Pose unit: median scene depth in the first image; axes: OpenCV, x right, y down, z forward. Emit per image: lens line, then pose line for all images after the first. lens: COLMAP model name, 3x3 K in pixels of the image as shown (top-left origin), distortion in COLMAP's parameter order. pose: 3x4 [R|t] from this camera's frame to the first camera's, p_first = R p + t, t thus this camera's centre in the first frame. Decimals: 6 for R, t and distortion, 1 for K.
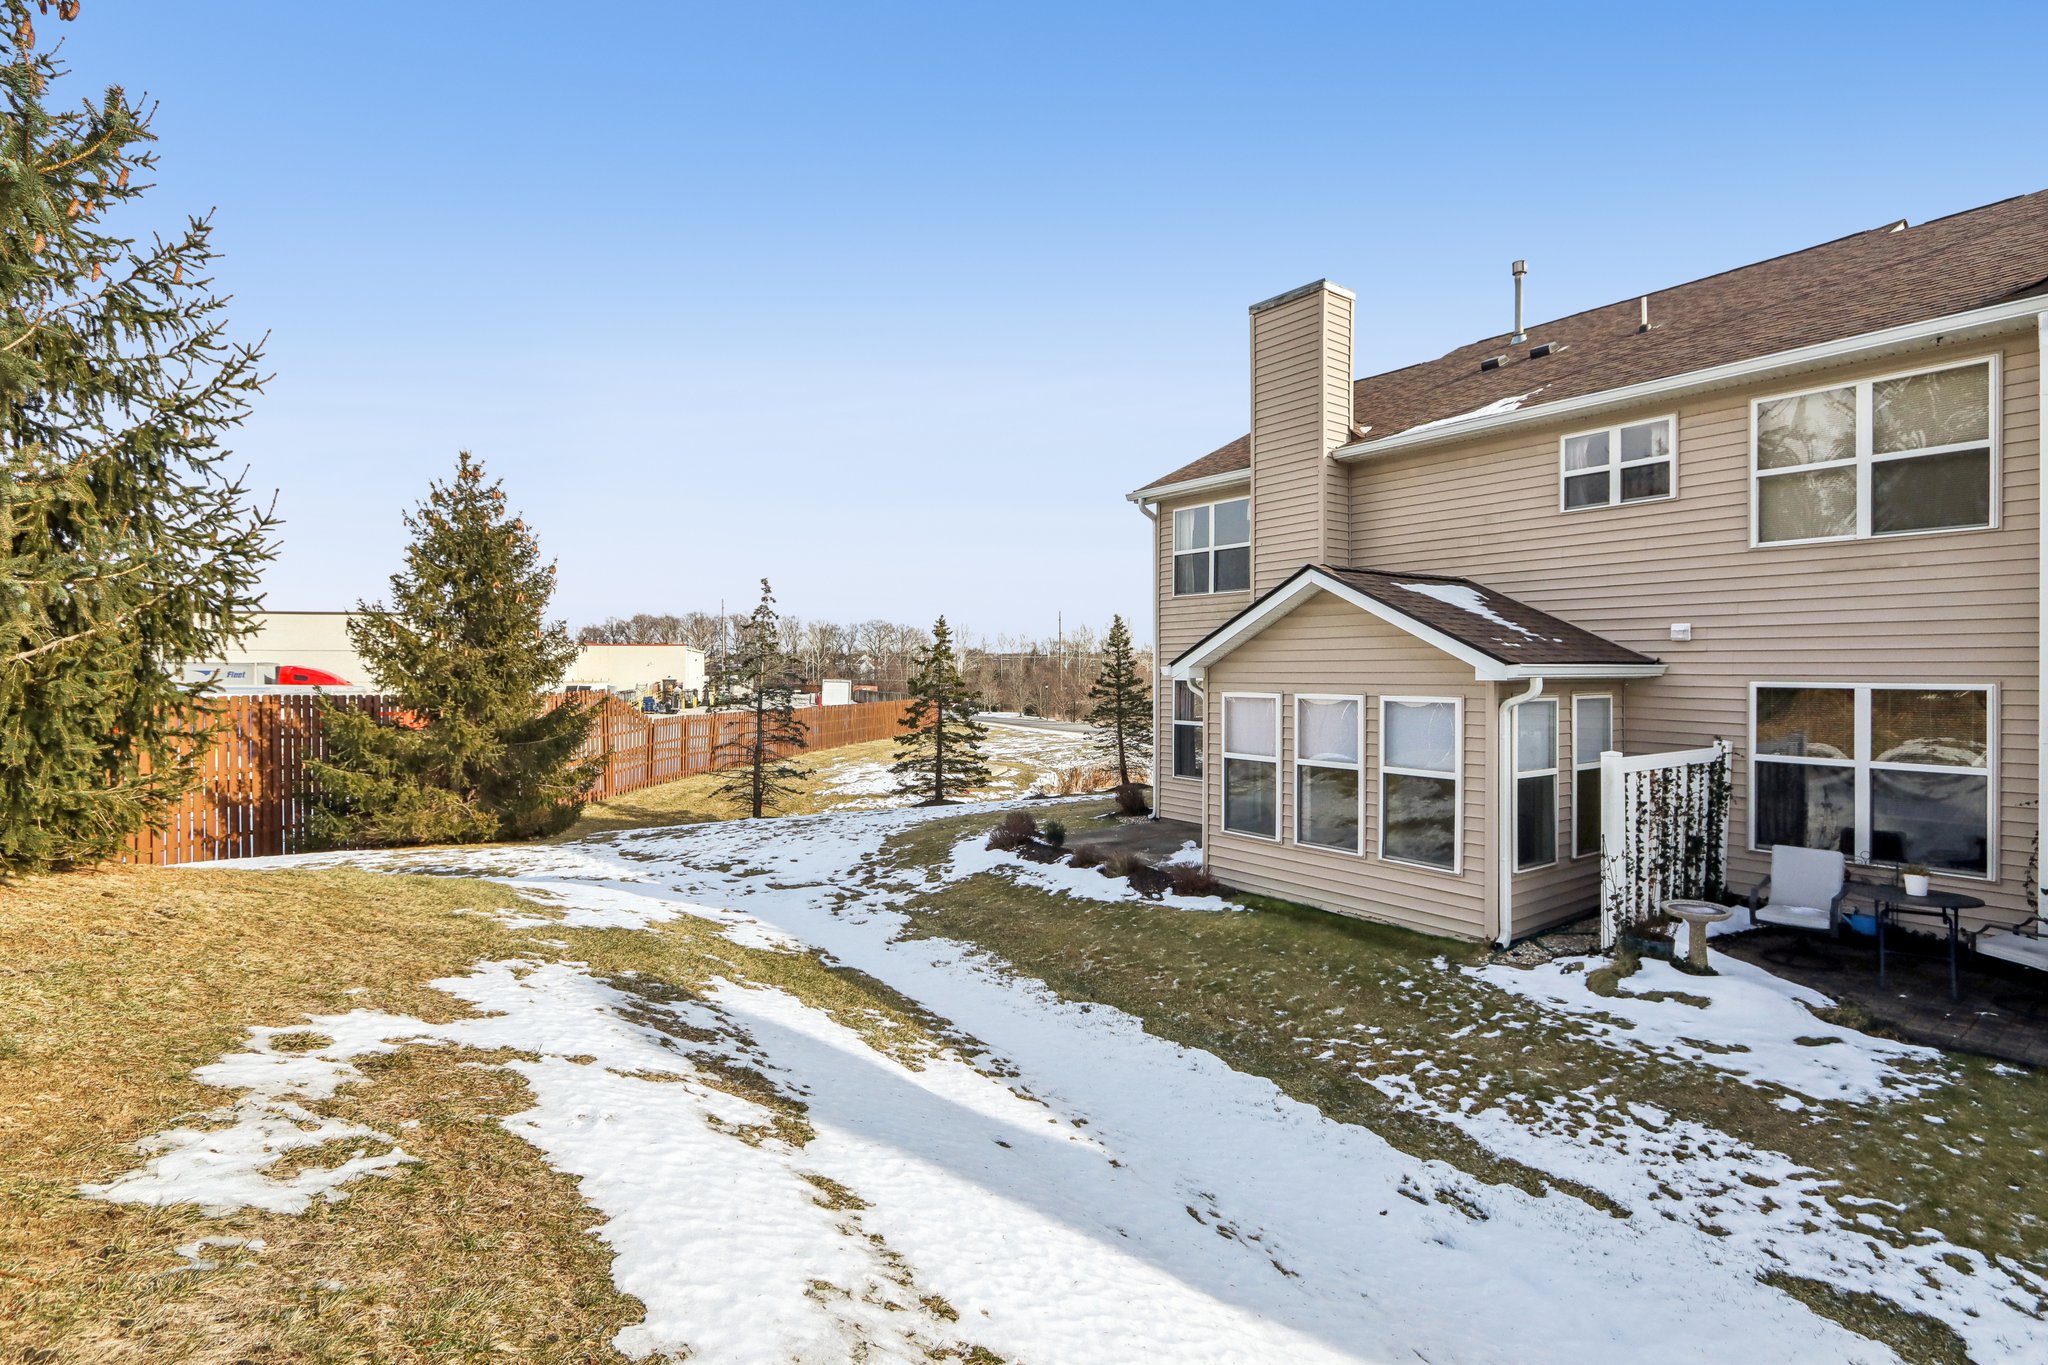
lens RADIAL K [[952.4, 0, 1027.4], [0, 952.4, 677.9], [0, 0, 1]] dist [-0.005753, 0.005035]
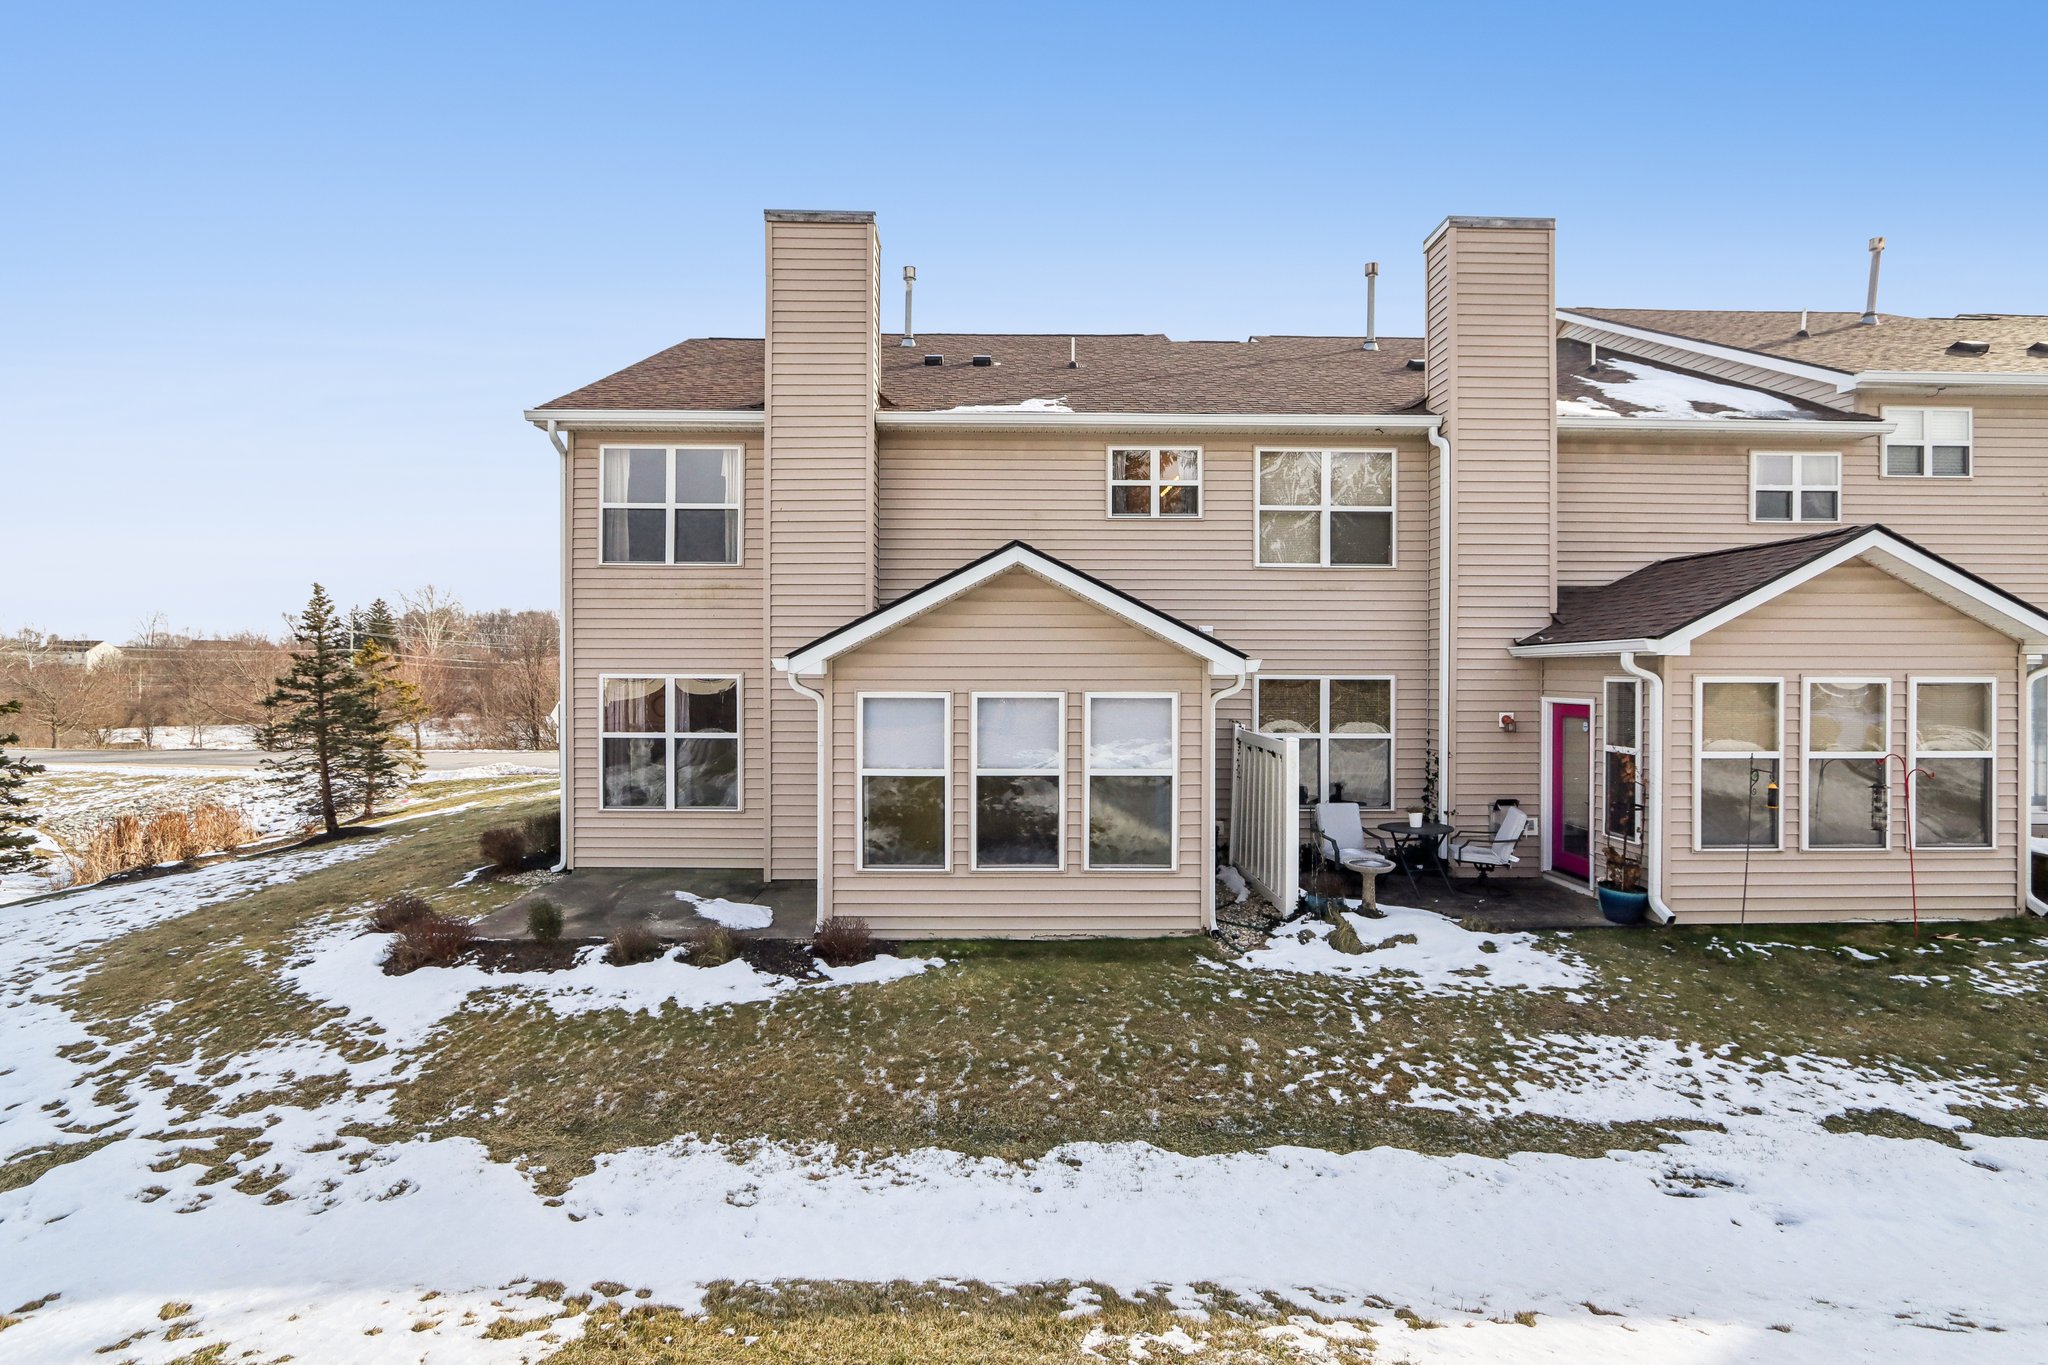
lens RADIAL K [[952.4, 0, 1036.9], [0, 952.4, 670.3], [0, 0, 1]] dist [-0.005753, 0.005035]
pose [[0.578763, -0.001489, 0.815495, -0.512134], [0.005217, 0.999985, -0.001876, -0.000748], [-0.815479, 0.005340, 0.578762, 0.634453]]
